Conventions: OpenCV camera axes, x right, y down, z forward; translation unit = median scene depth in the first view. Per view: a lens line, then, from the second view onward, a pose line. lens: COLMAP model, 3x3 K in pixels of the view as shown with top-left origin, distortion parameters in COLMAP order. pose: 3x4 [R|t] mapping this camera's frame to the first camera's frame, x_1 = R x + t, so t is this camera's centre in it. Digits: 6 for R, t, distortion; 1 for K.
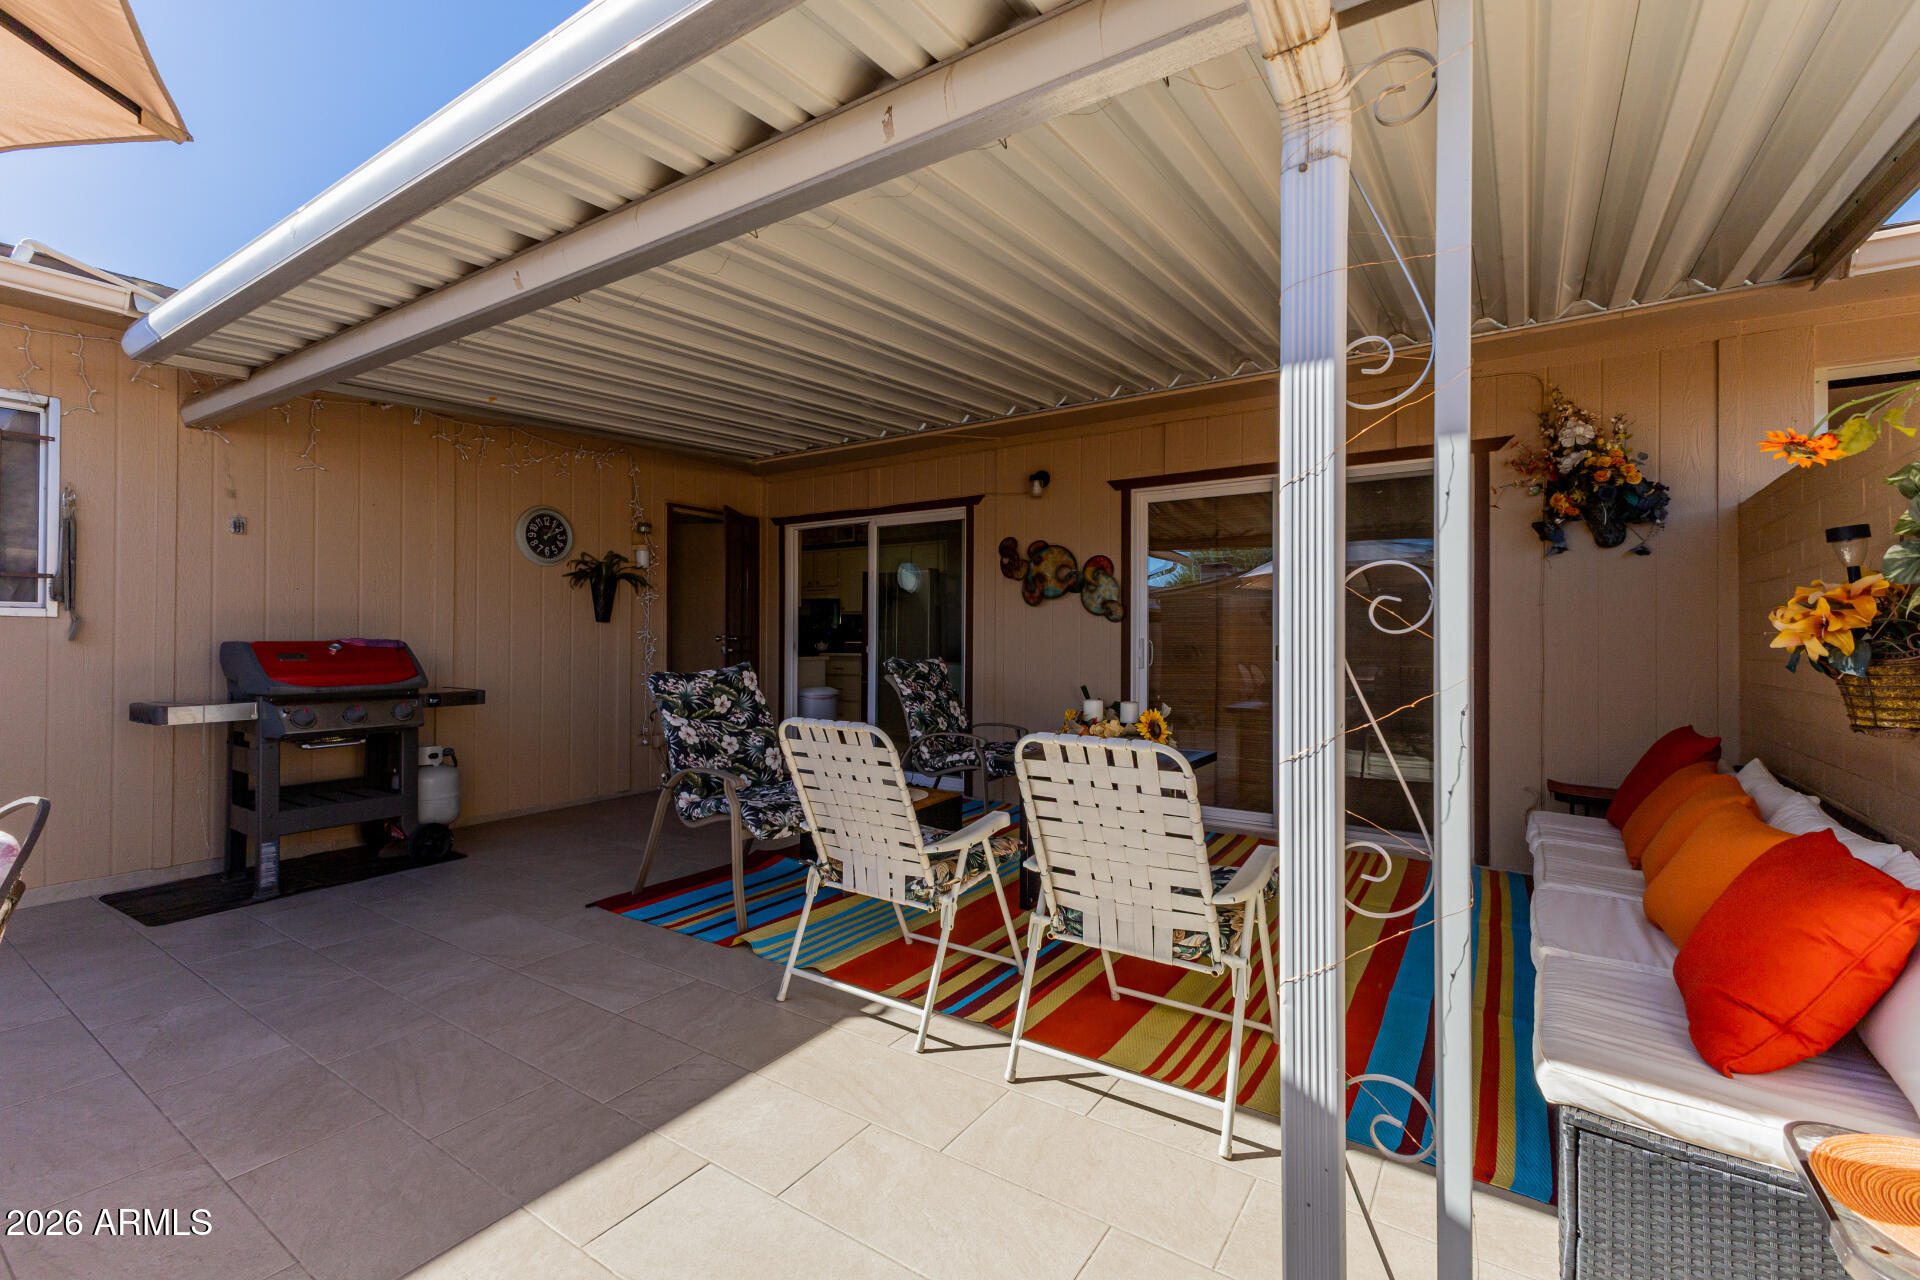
lens RADIAL K [[828.1, 0, 968.2], [0, 828.1, 636.1], [0, 0, 1]] dist [-0.001682, -0.000145]
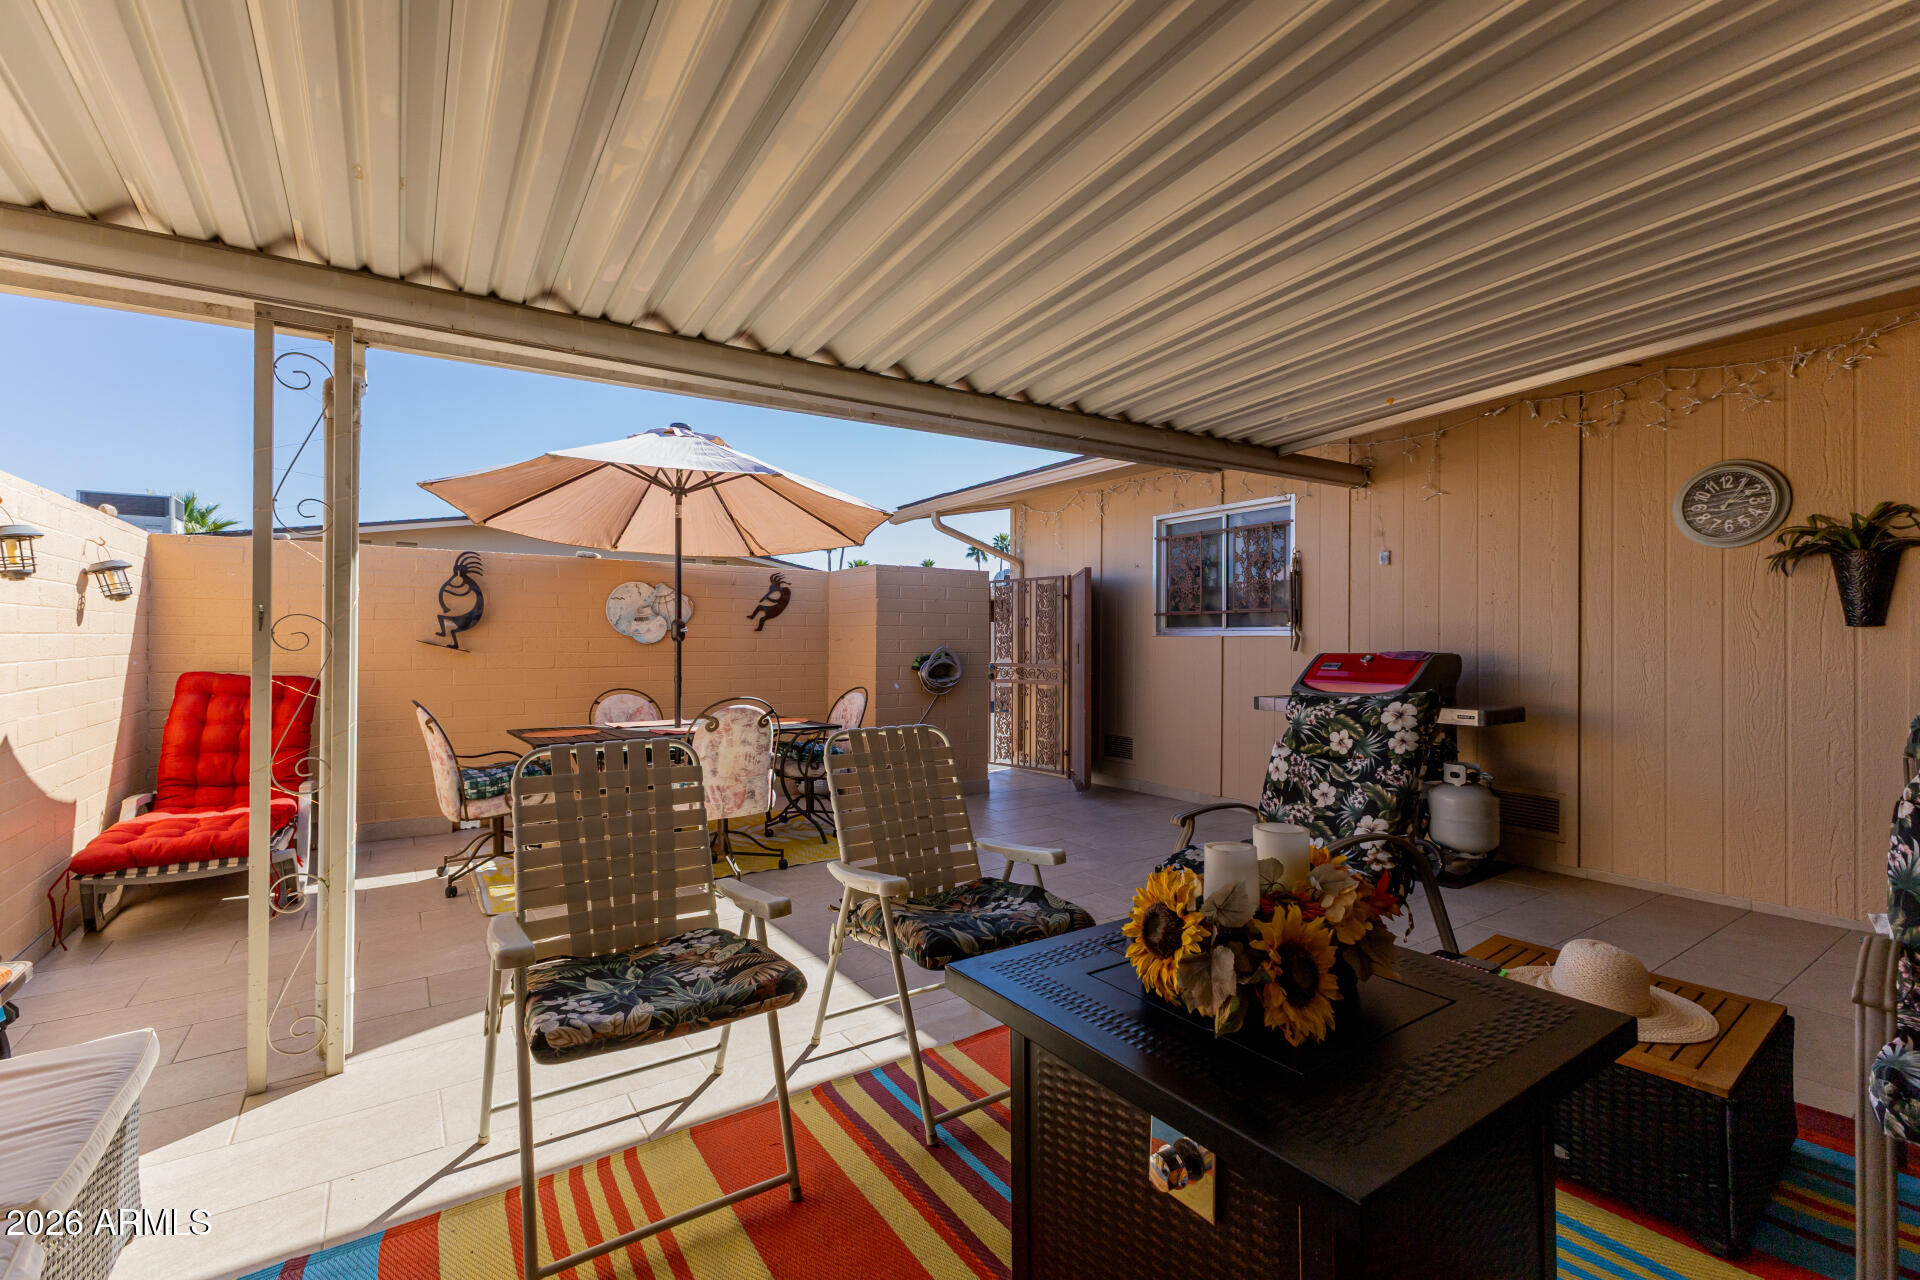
lens RADIAL K [[828.1, 0, 965.0], [0, 828.1, 639.7], [0, 0, 1]] dist [-0.001682, -0.000145]
pose [[-0.372521, -0.008413, -0.927986, 0.525717], [0.000853, 0.999955, -0.009408, -0.003389], [0.928023, -0.004296, -0.372497, 0.966808]]
